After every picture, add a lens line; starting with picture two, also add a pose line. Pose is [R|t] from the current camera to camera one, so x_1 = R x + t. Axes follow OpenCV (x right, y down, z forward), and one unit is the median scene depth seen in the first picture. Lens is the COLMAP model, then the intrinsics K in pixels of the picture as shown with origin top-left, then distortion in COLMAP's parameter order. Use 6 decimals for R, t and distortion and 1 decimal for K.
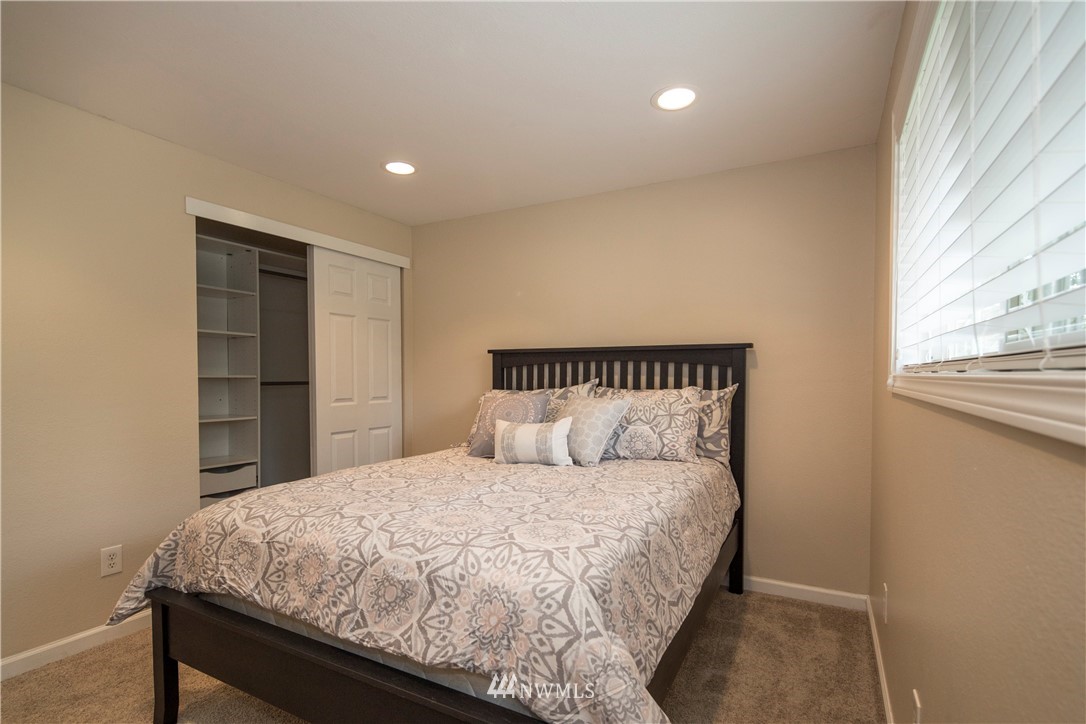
lens RADIAL K [[526.0, 0, 541.4], [0, 526.0, 356.1], [0, 0, 1]] dist [0.002834, -0.002015]
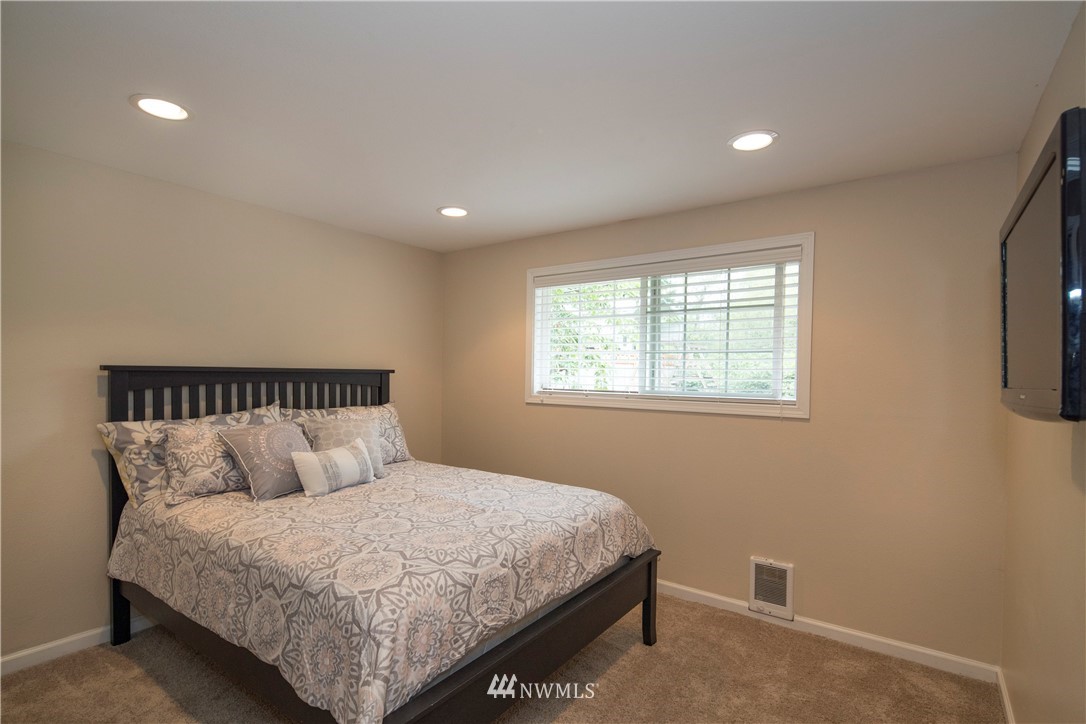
lens RADIAL K [[526.0, 0, 541.4], [0, 526.0, 356.1], [0, 0, 1]] dist [0.002834, -0.002015]
pose [[0.122694, 0.034015, 0.991861, -1.616039], [-0.045020, 0.998574, -0.028676, -0.066681], [-0.991423, -0.041135, 0.124050, 0.797371]]
